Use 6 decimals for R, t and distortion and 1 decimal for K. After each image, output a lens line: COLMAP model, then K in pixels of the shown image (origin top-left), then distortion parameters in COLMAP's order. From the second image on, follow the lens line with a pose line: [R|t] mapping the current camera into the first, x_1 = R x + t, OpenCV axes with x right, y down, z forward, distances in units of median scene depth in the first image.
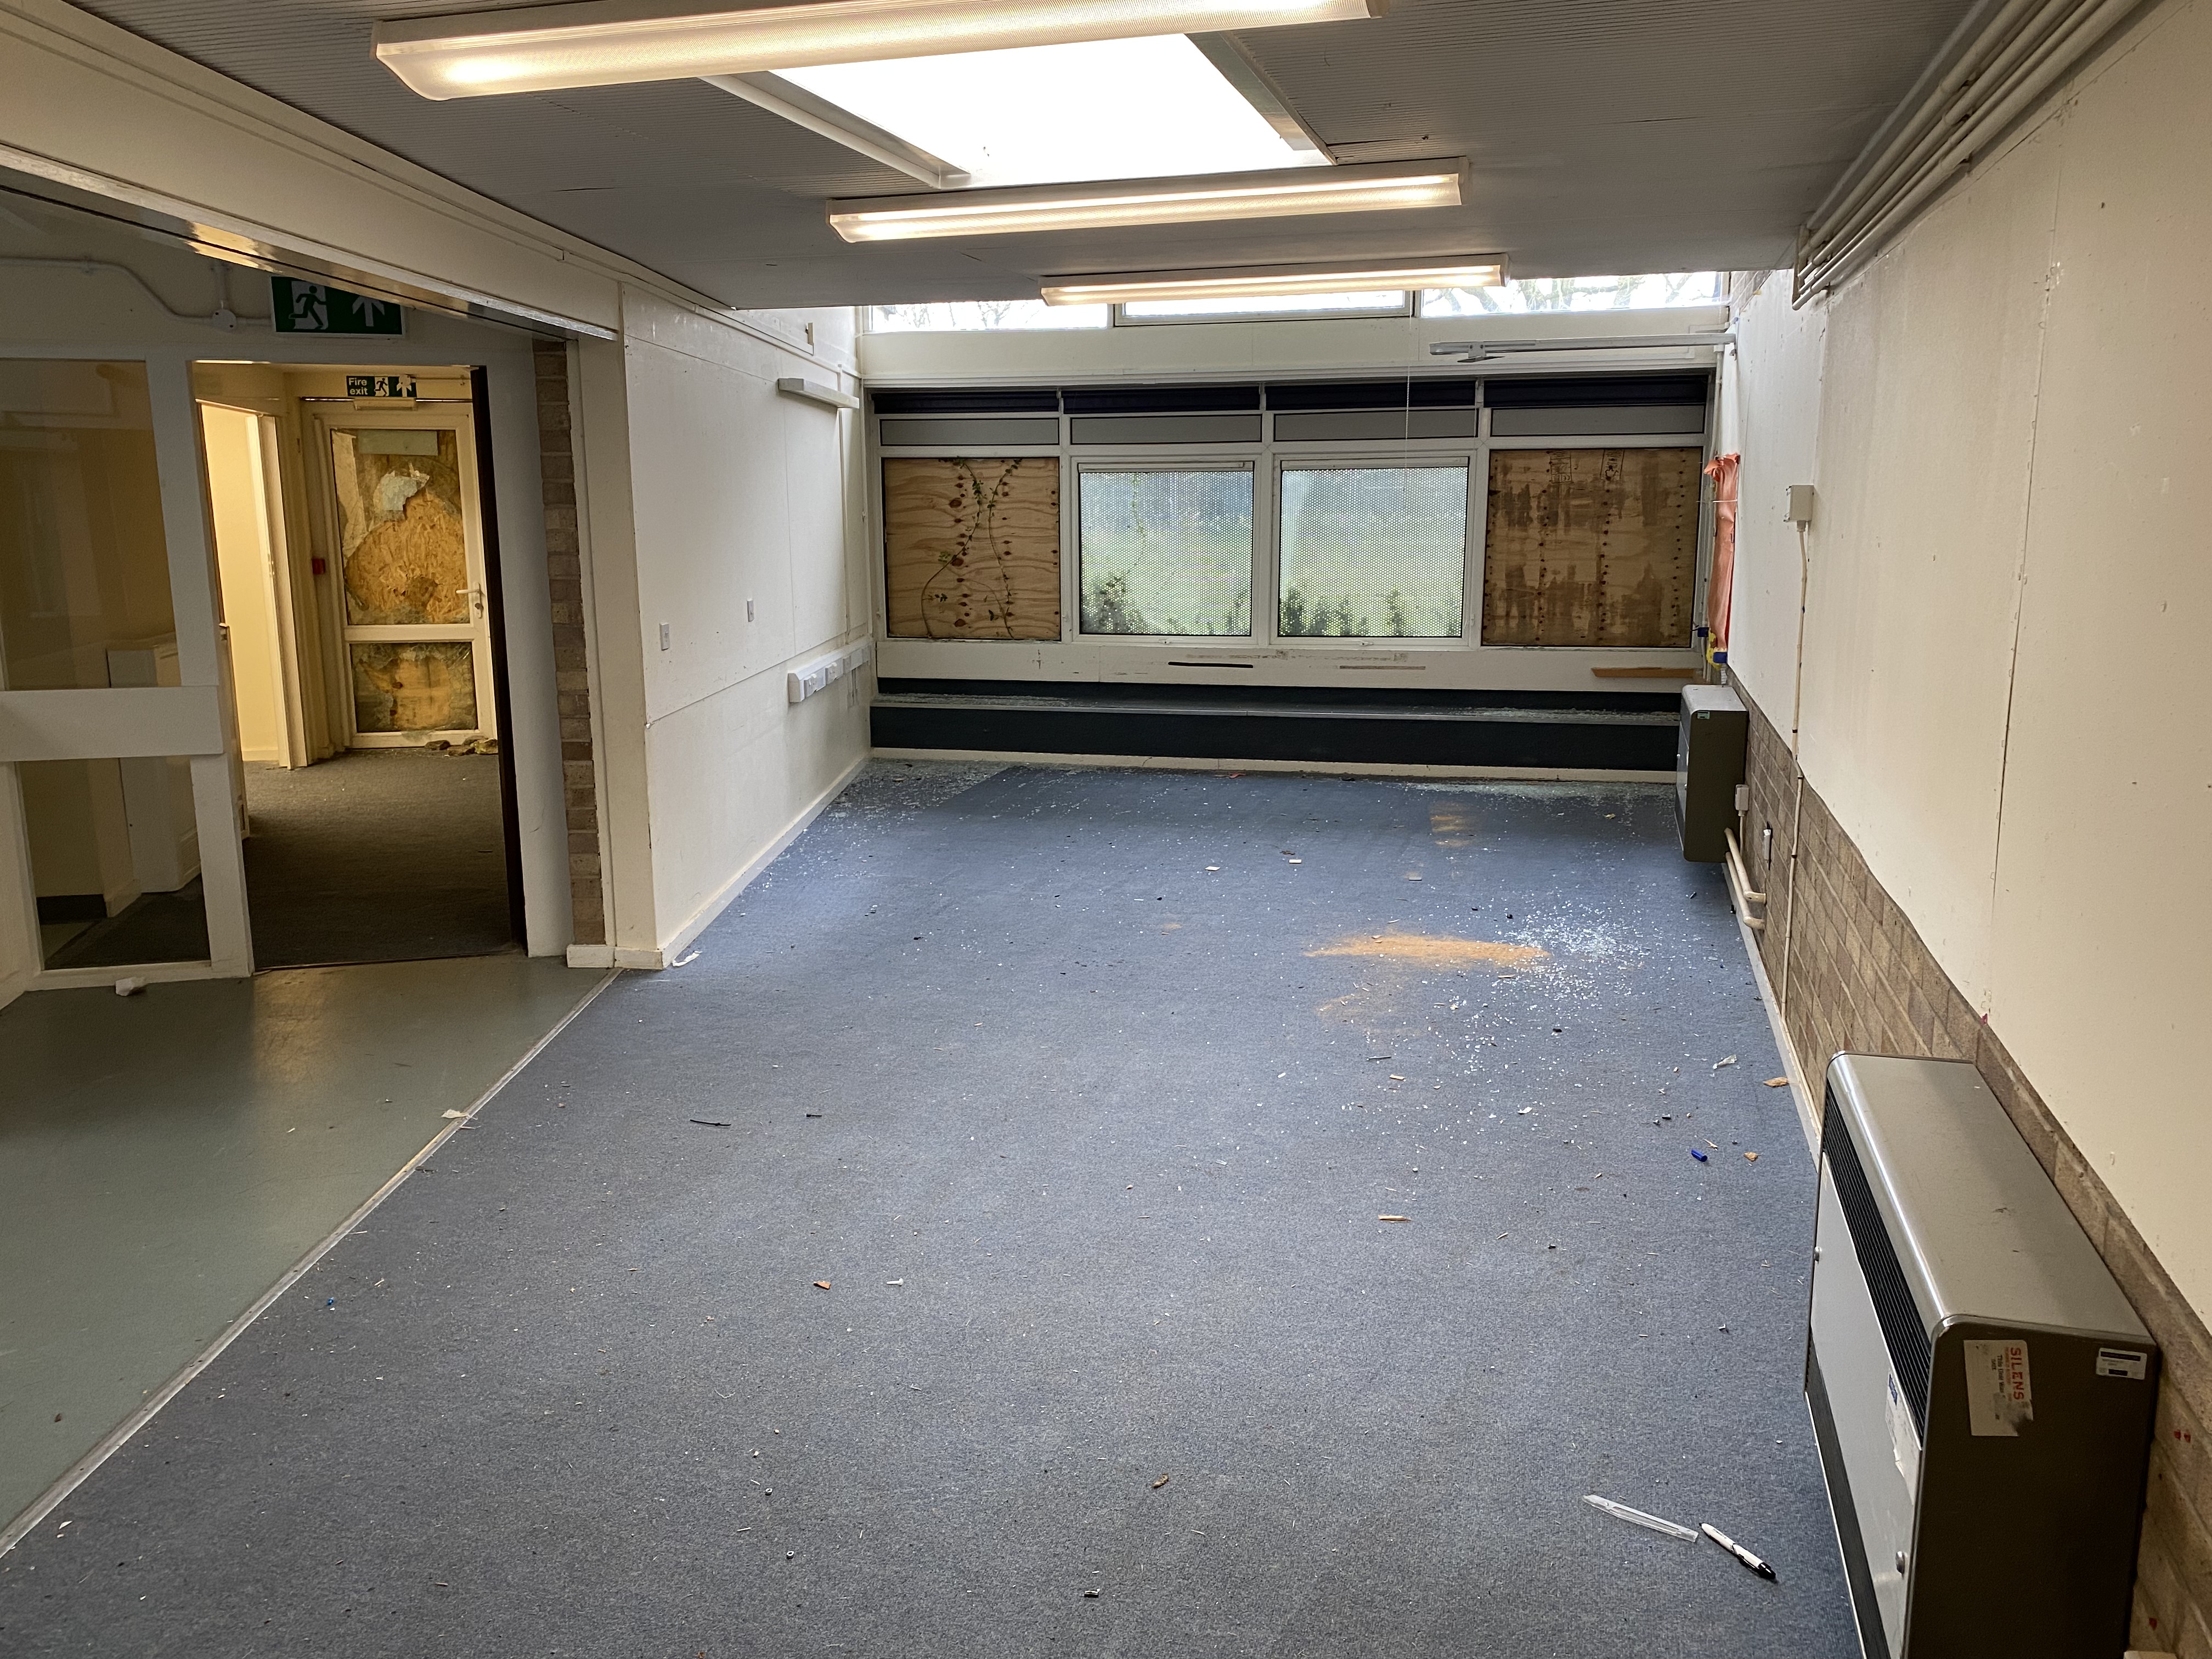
lens RADIAL K [[1706.0, 0, 1103.5], [0, 1706.0, 817.5], [0, 0, 1]] dist [0.037328, -0.040024]
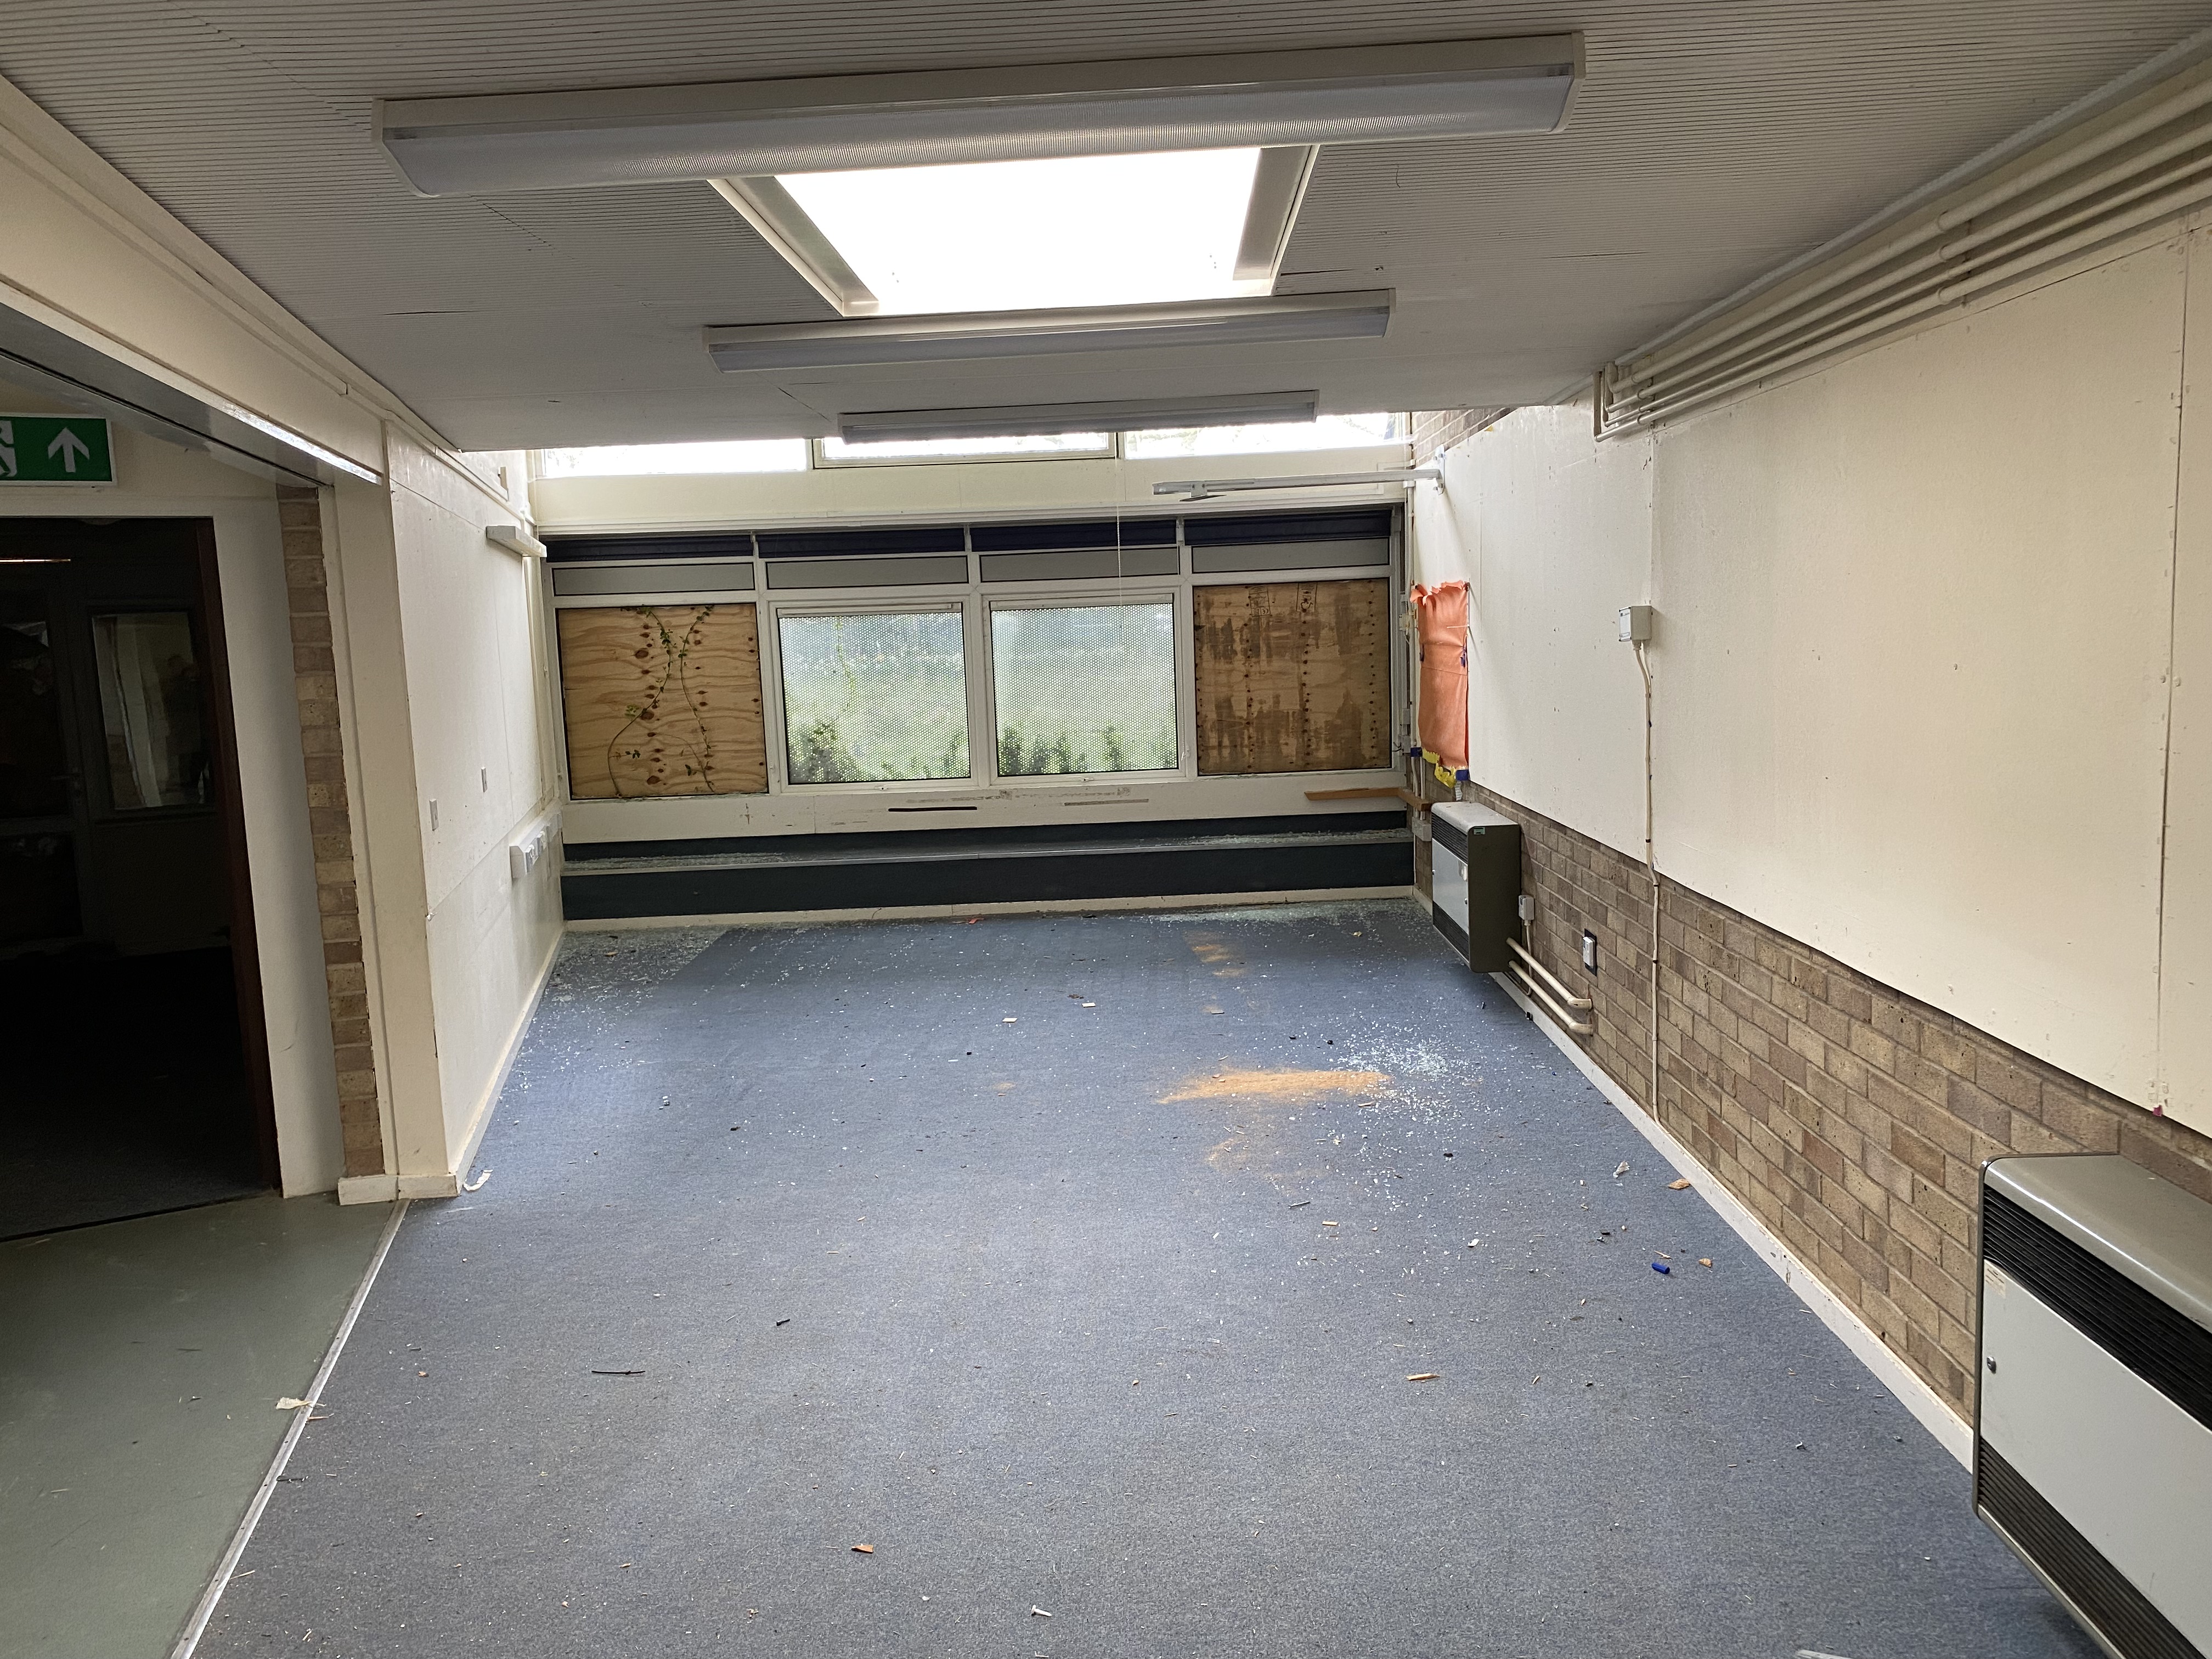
lens RADIAL K [[1706.0, 0, 1119.5], [0, 1706.0, 842.9], [0, 0, 1]] dist [0.037328, -0.040024]
pose [[0.966503, -0.062904, 0.248829, -0.108782], [0.079070, 0.995323, -0.055507, -0.011434], [-0.244174, 0.073322, 0.966956, 0.048339]]
